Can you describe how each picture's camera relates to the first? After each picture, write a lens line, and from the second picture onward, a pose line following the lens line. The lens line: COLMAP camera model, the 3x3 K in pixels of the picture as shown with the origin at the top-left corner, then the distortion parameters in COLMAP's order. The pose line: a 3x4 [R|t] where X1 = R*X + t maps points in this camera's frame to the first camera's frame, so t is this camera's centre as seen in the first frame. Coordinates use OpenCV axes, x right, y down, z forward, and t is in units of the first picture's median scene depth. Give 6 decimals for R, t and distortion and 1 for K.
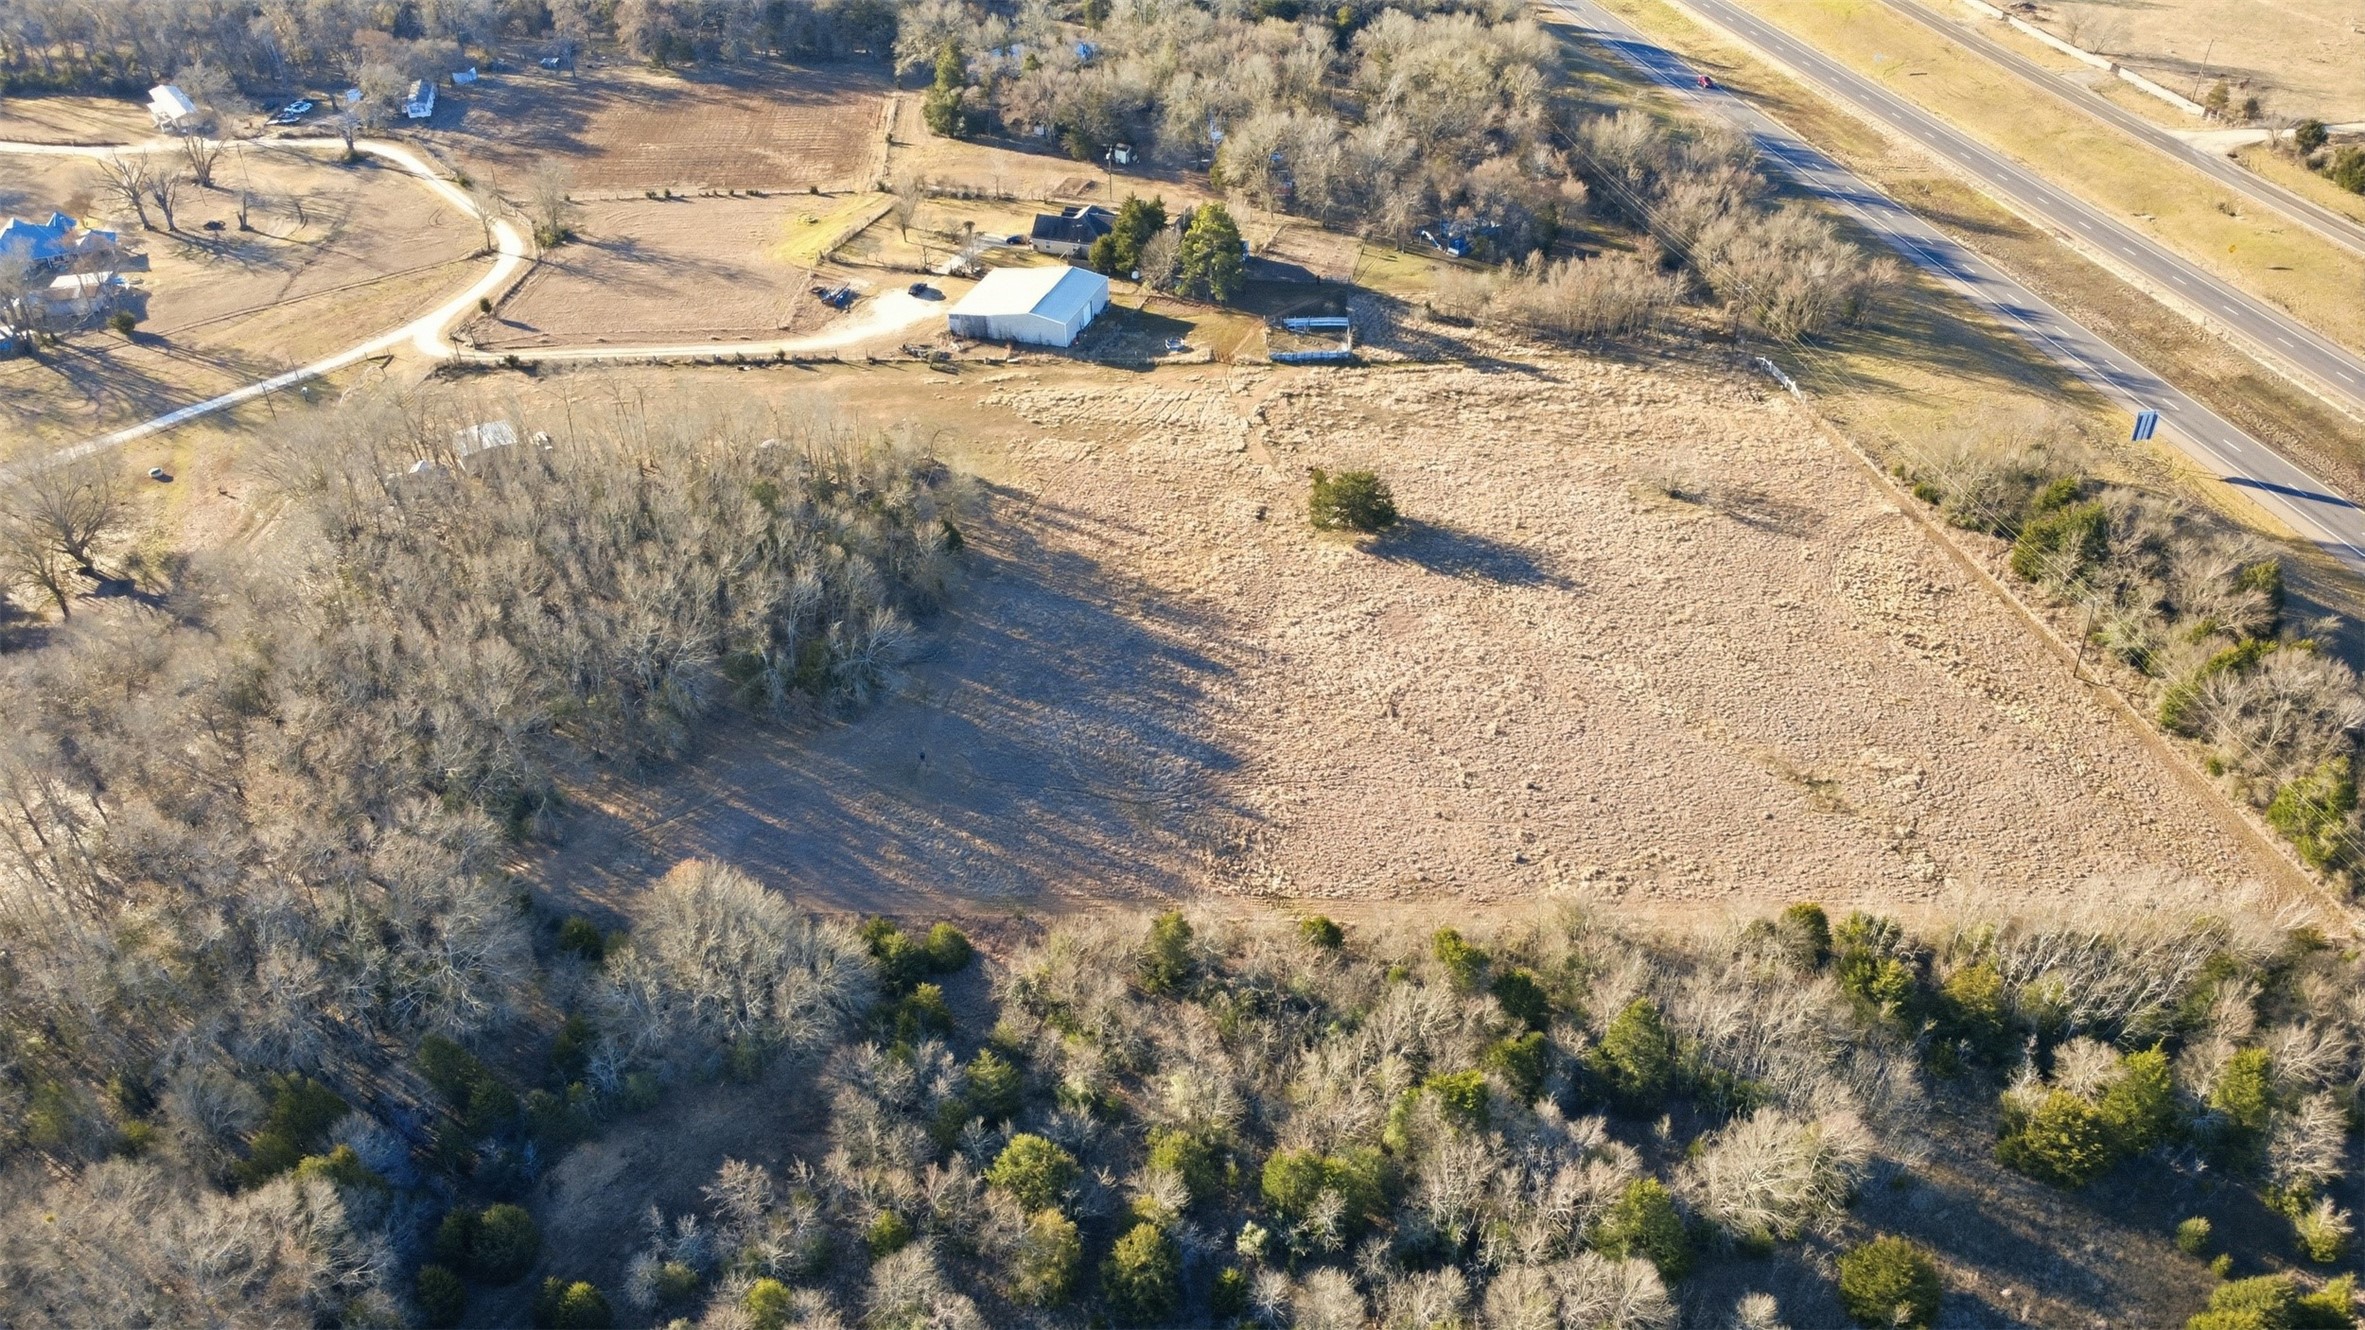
lens RADIAL K [[1738.5, 0, 1182.3], [0, 1738.5, 656.7], [0, 0, 1]] dist [0.001517, -0.004479]
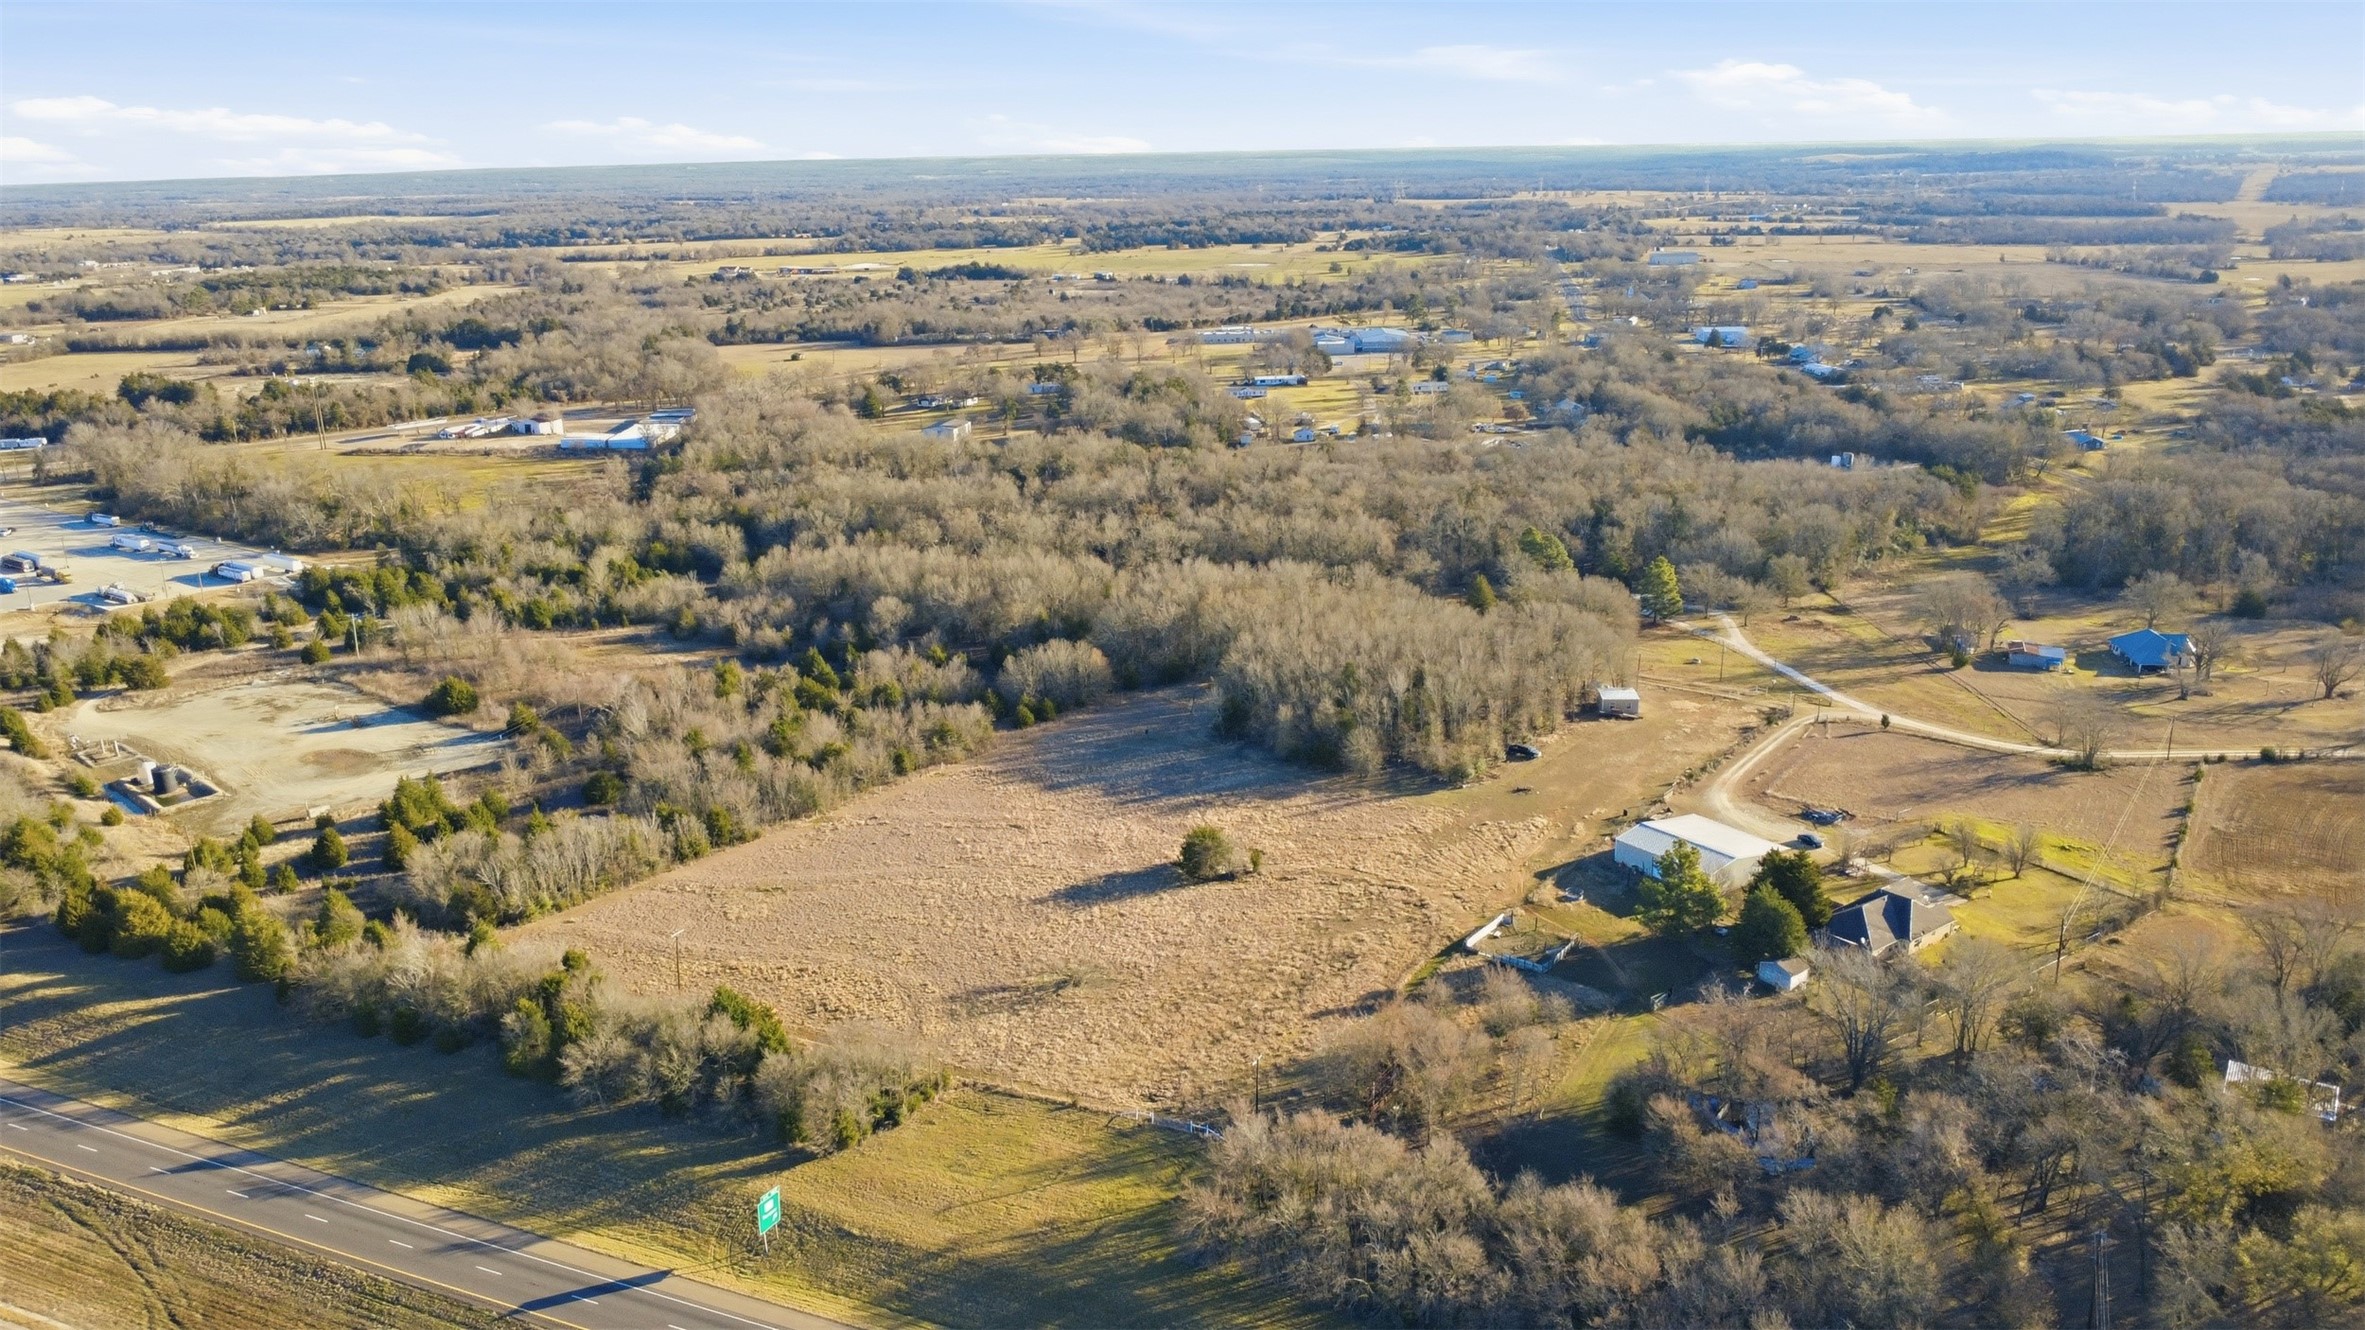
lens RADIAL K [[1738.5, 0, 1178.6], [0, 1738.5, 659.3], [0, 0, 1]] dist [0.001517, -0.004479]
pose [[-0.579614, 0.252009, -0.774944, 0.885921], [-0.456571, 0.687265, 0.564986, -0.744448], [0.674974, 0.681291, -0.283288, 1.046414]]
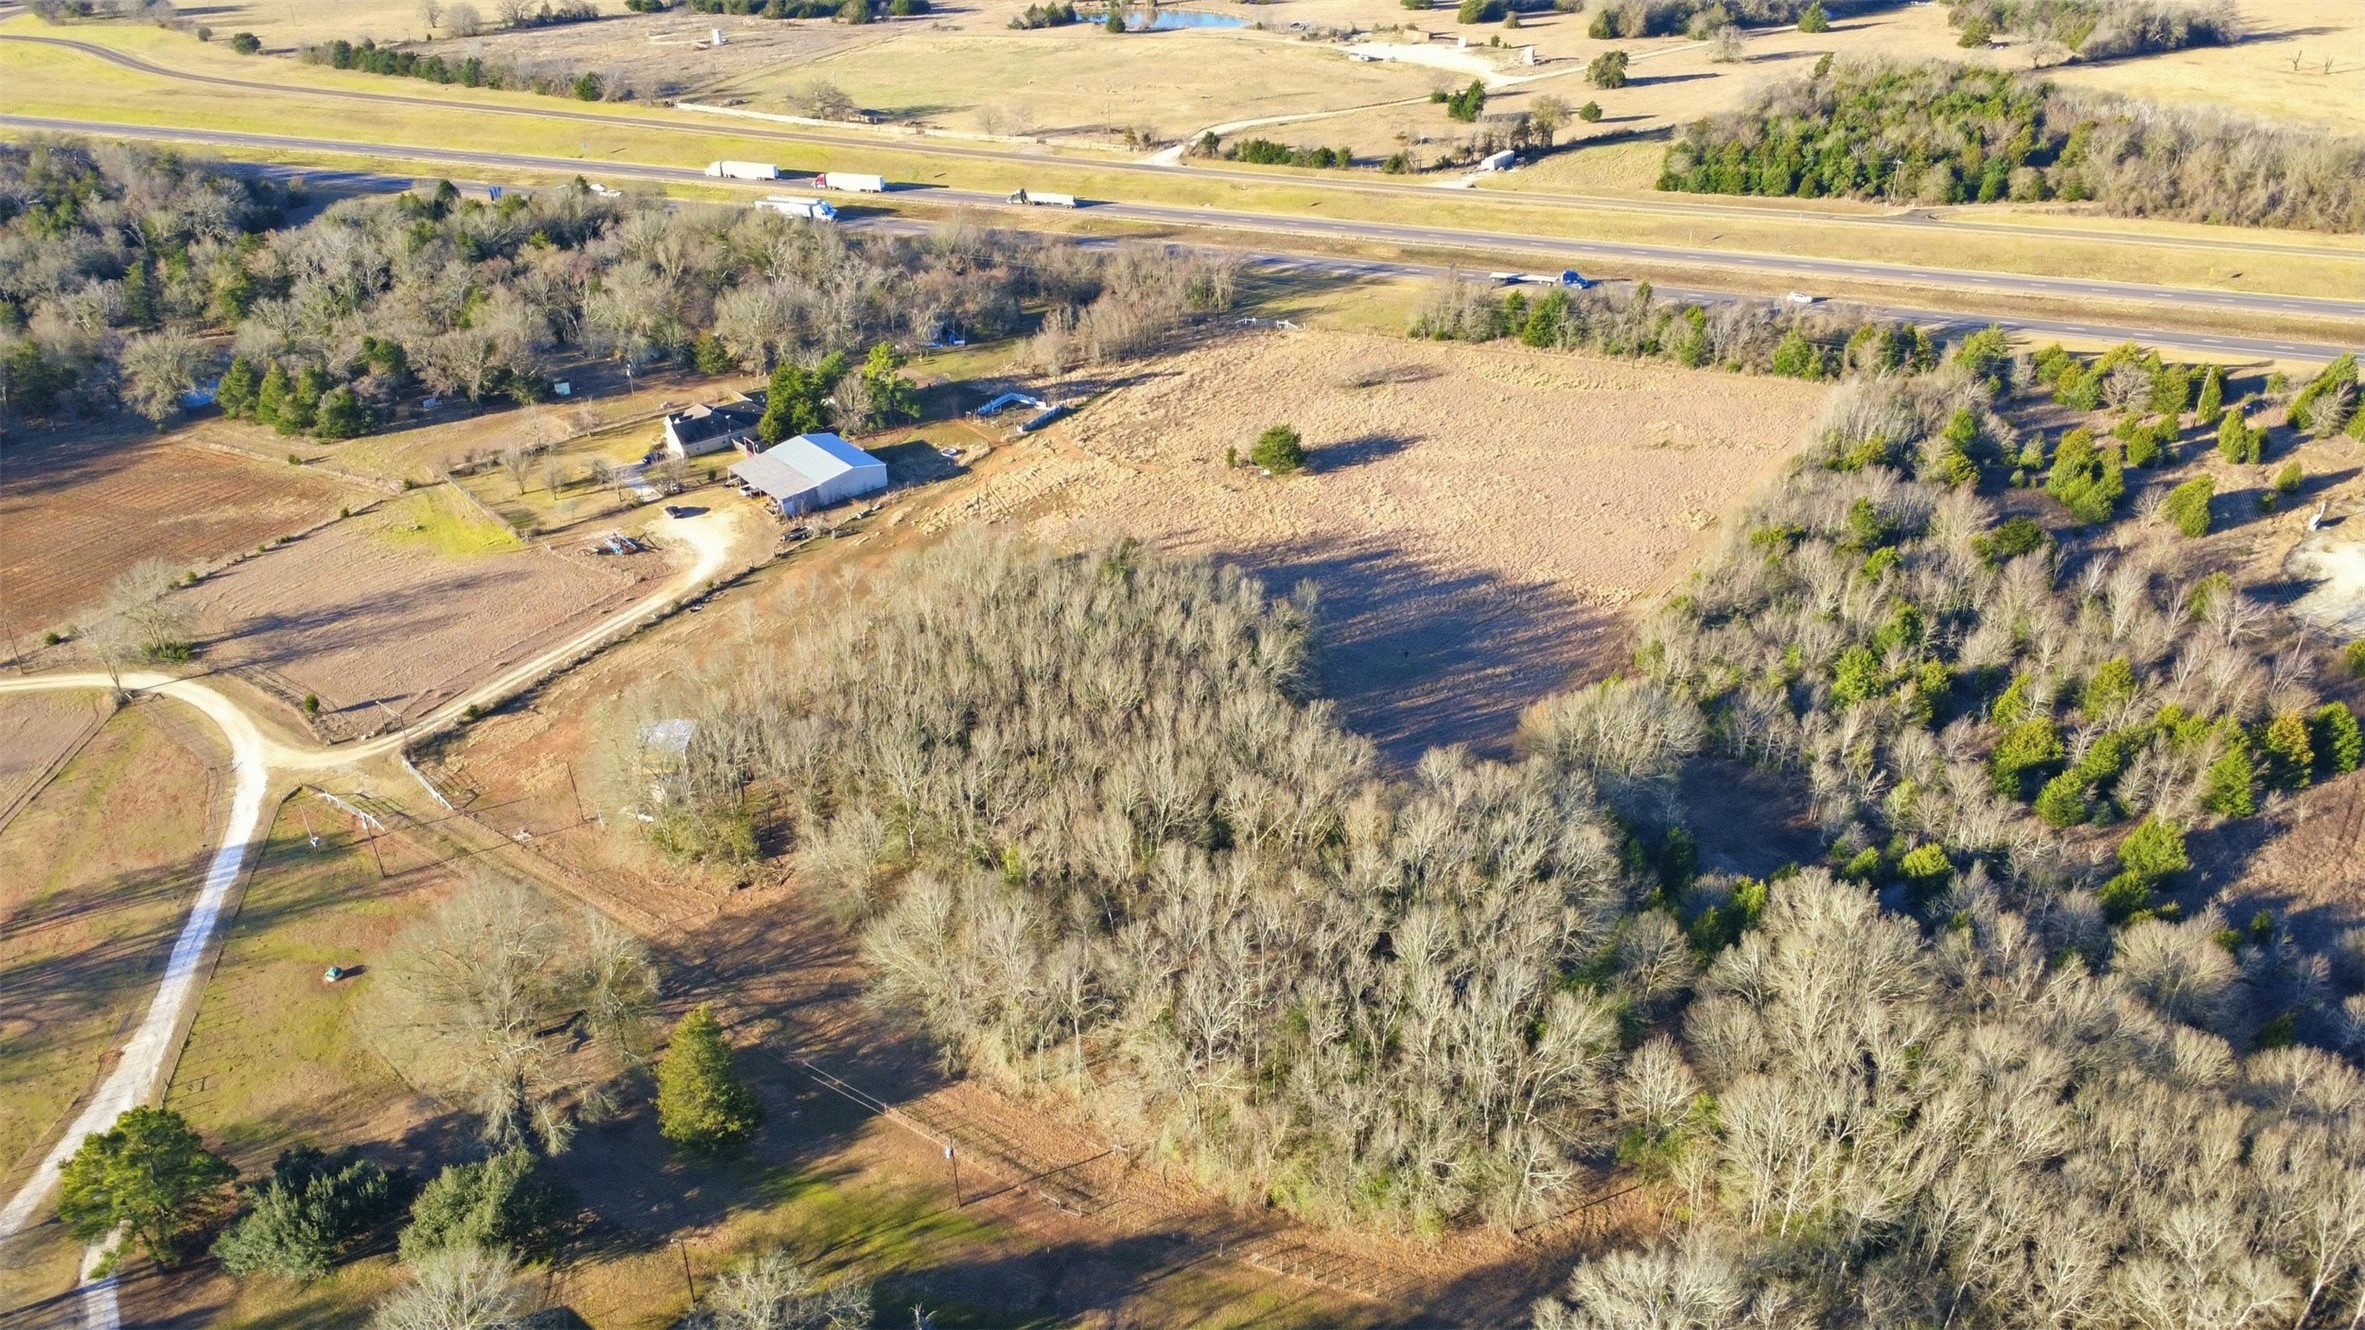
lens RADIAL K [[1738.5, 0, 1191.1], [0, 1738.5, 666.4], [0, 0, 1]] dist [0.001517, -0.004479]
pose [[0.529121, -0.408576, 0.743704, -0.835747], [0.494497, 0.860711, 0.121039, -0.118644], [-0.689568, 0.303715, 0.657460, 0.180685]]
